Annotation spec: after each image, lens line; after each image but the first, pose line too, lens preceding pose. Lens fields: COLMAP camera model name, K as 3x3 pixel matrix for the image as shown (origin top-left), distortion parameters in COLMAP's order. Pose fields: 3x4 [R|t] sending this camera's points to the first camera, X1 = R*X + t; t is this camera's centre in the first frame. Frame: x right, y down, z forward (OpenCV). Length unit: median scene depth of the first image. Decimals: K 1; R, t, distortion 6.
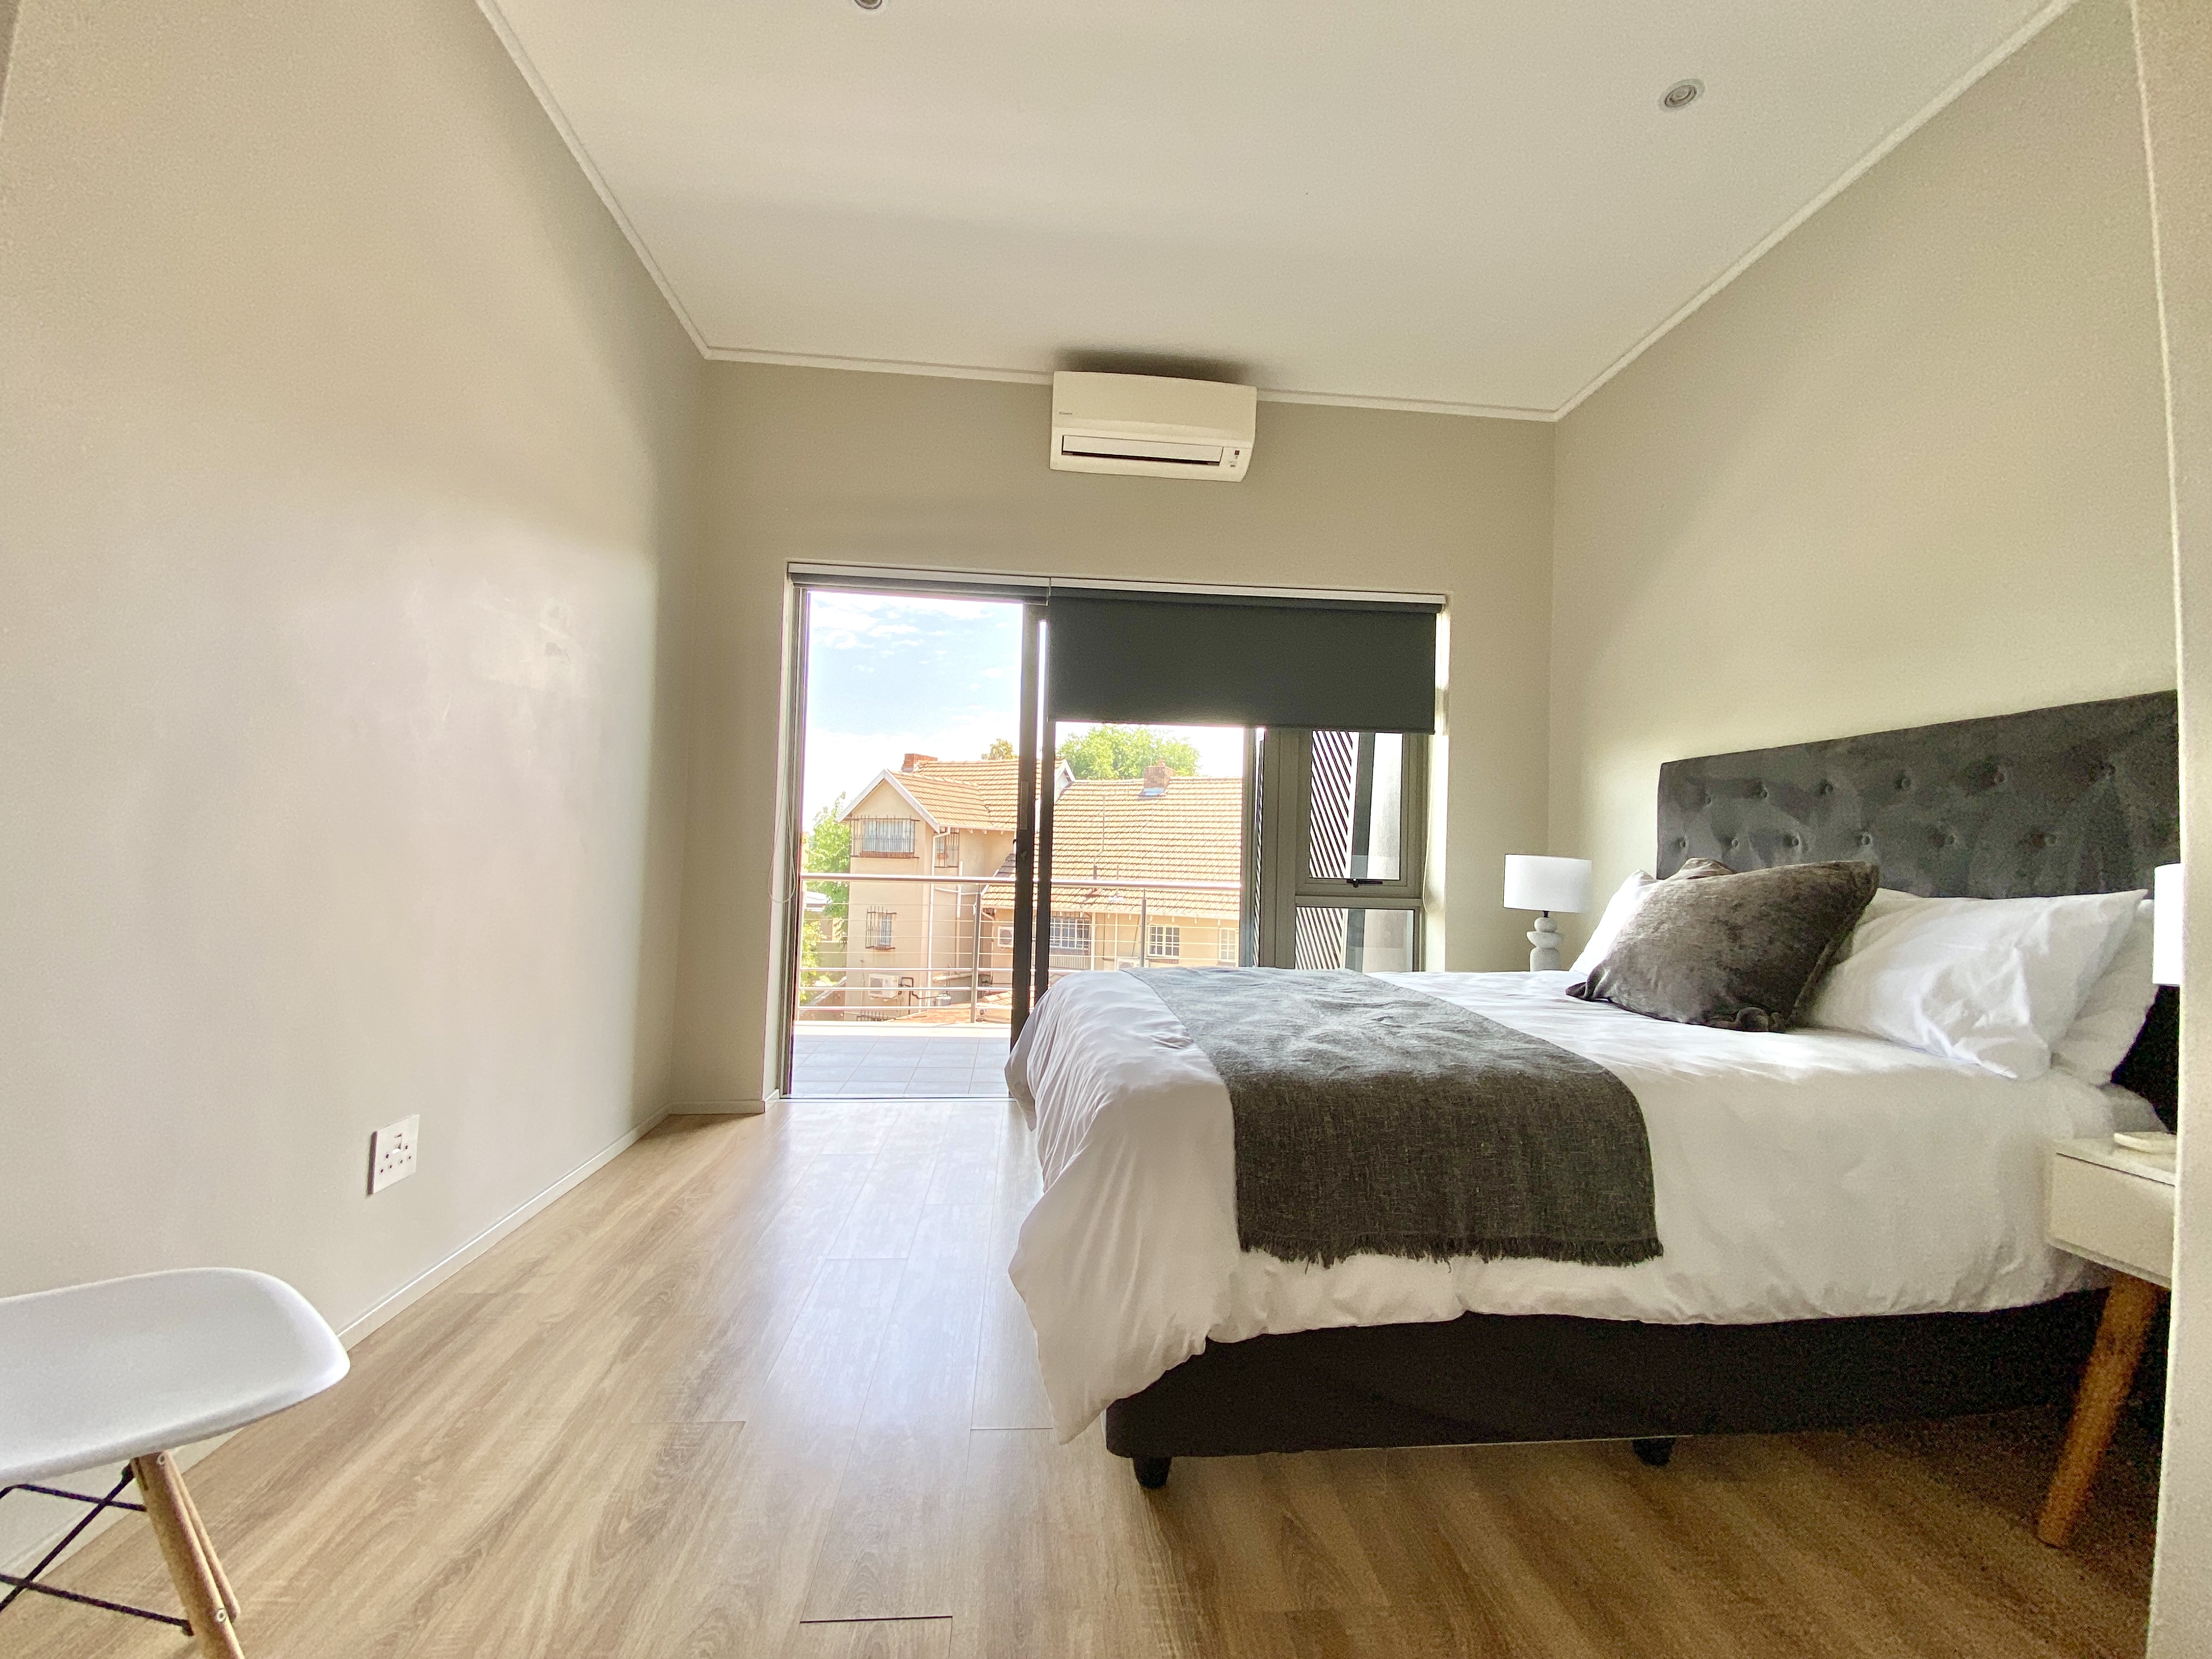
lens RADIAL K [[900.2, 0, 1089.9], [0, 900.2, 839.1], [0, 0, 1]] dist [0.001300, -0.001360]
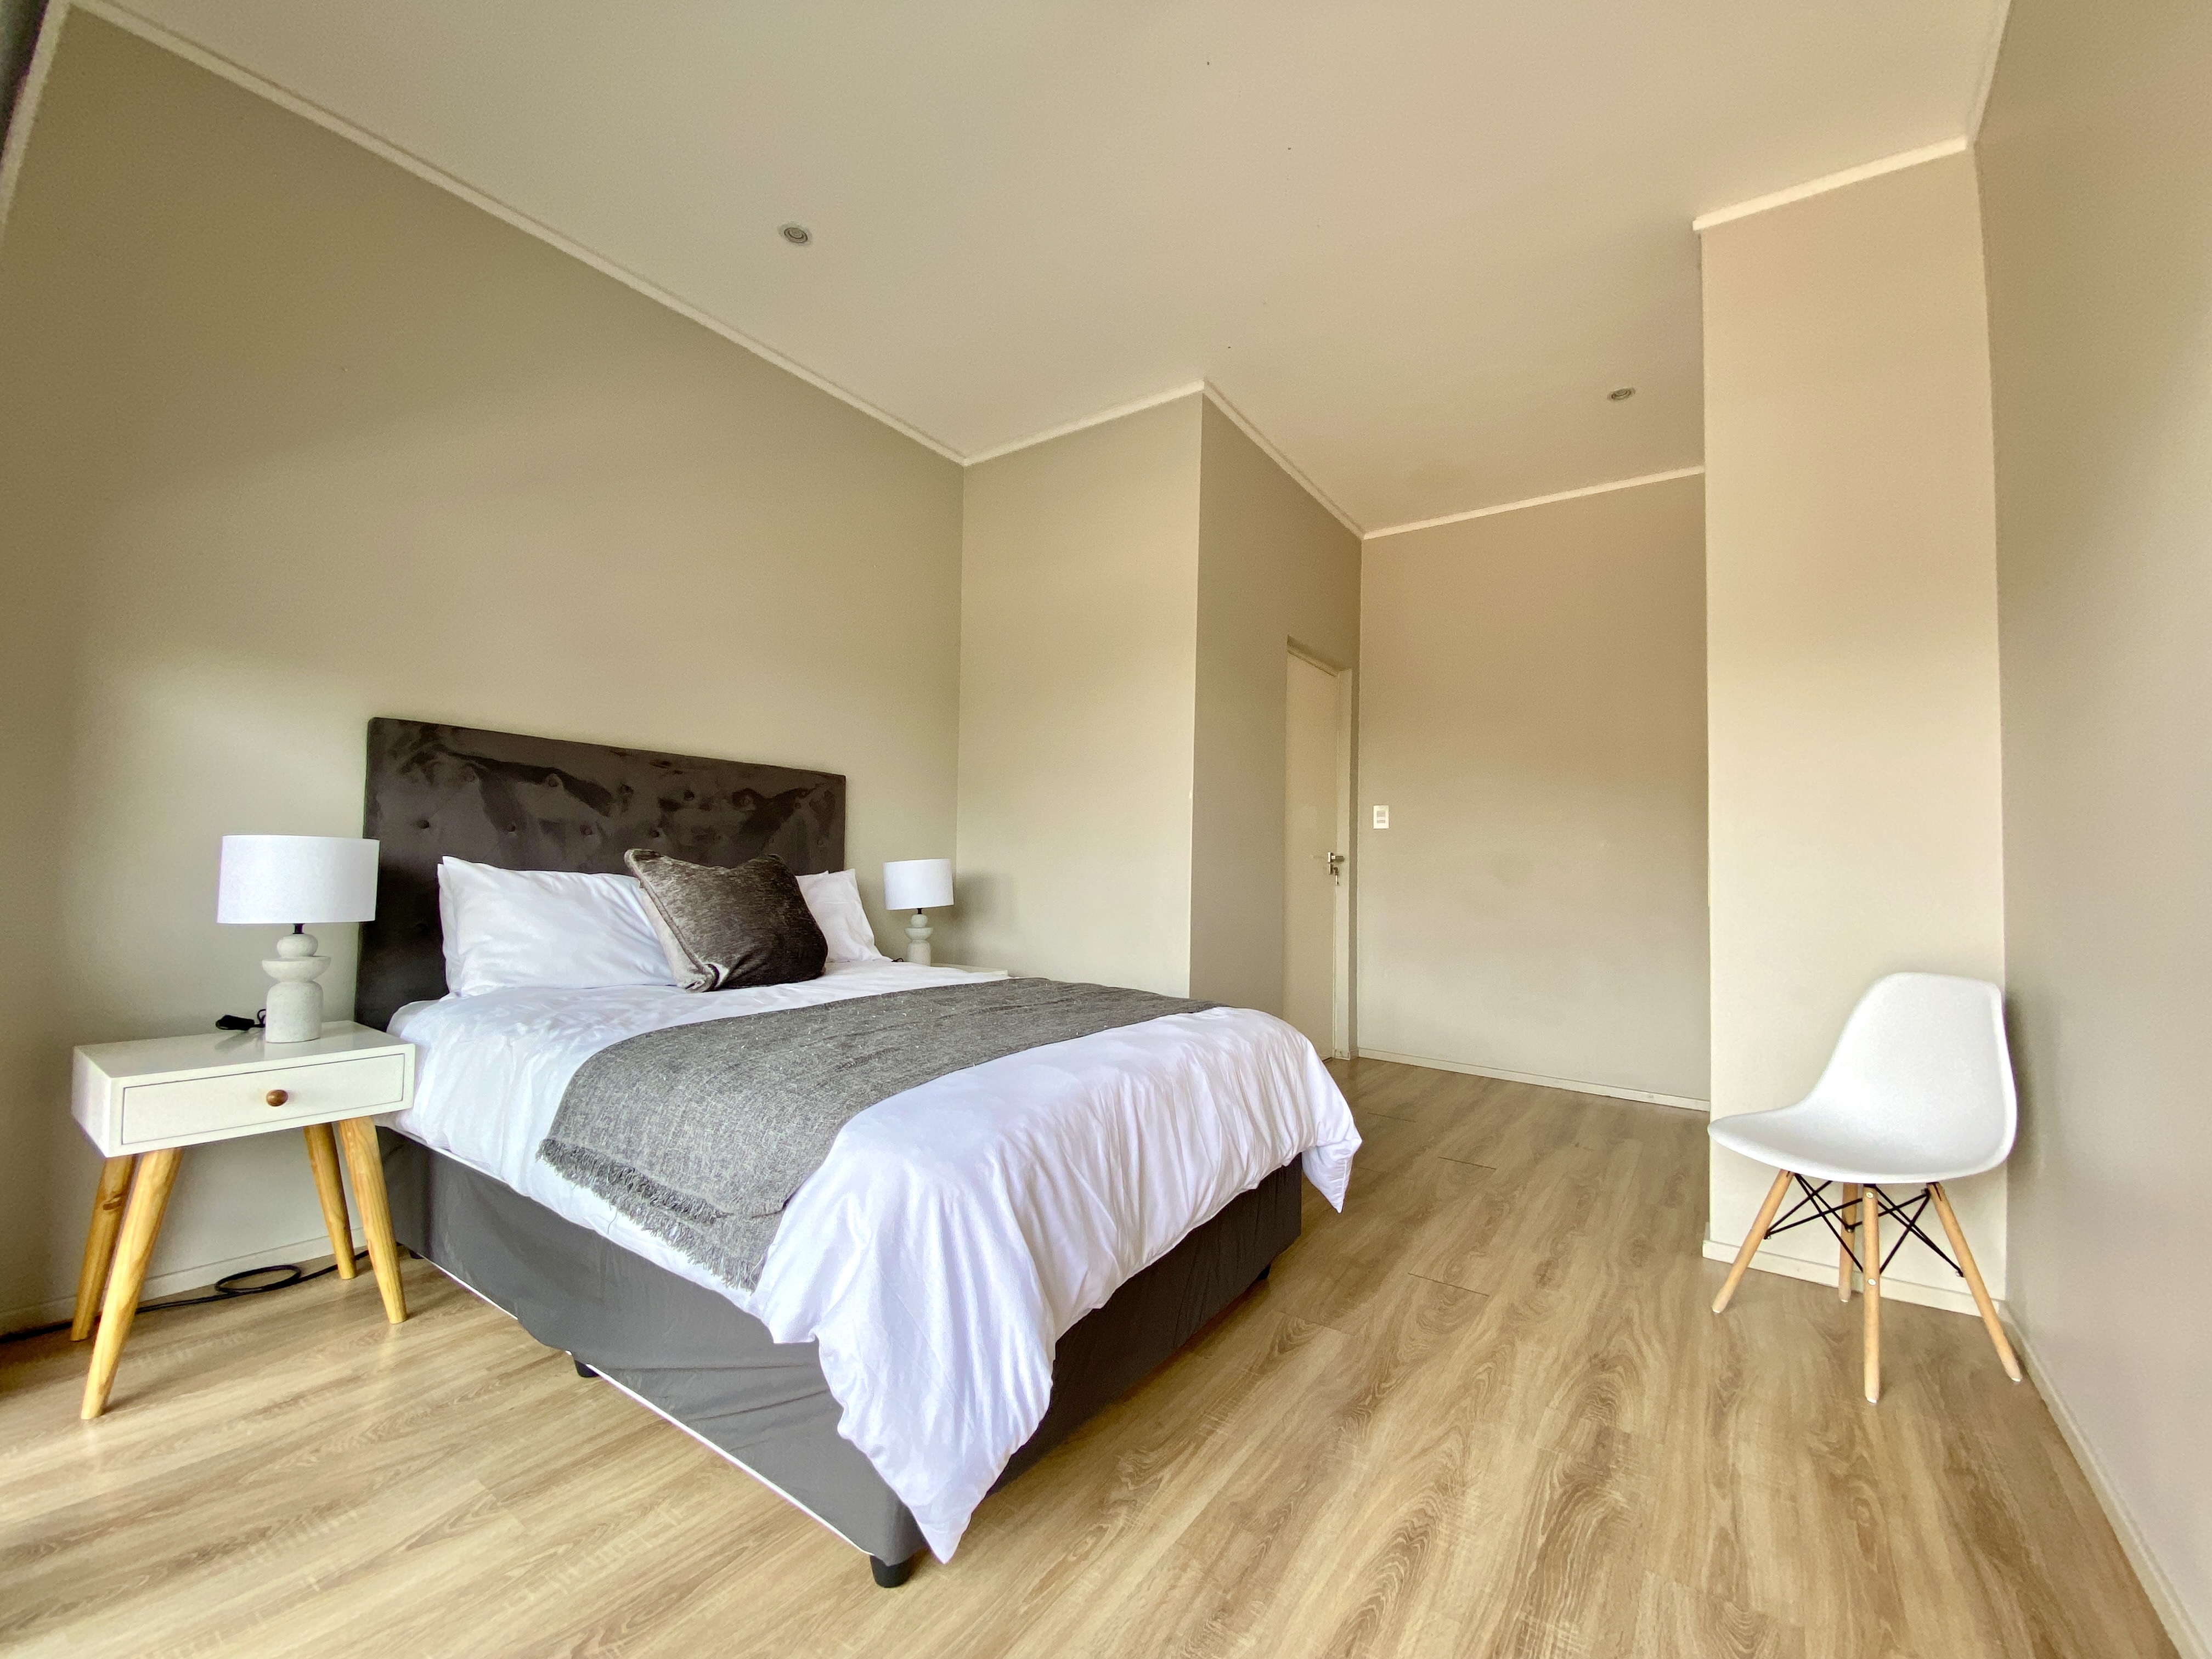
lens RADIAL K [[900.2, 0, 1110.8], [0, 900.2, 833.9], [0, 0, 1]] dist [0.001300, -0.001360]
pose [[-0.769697, -0.023223, 0.637987, -0.643373], [-0.055917, 0.997950, -0.031135, 0.009136], [-0.635956, -0.059639, -0.769418, 2.175154]]
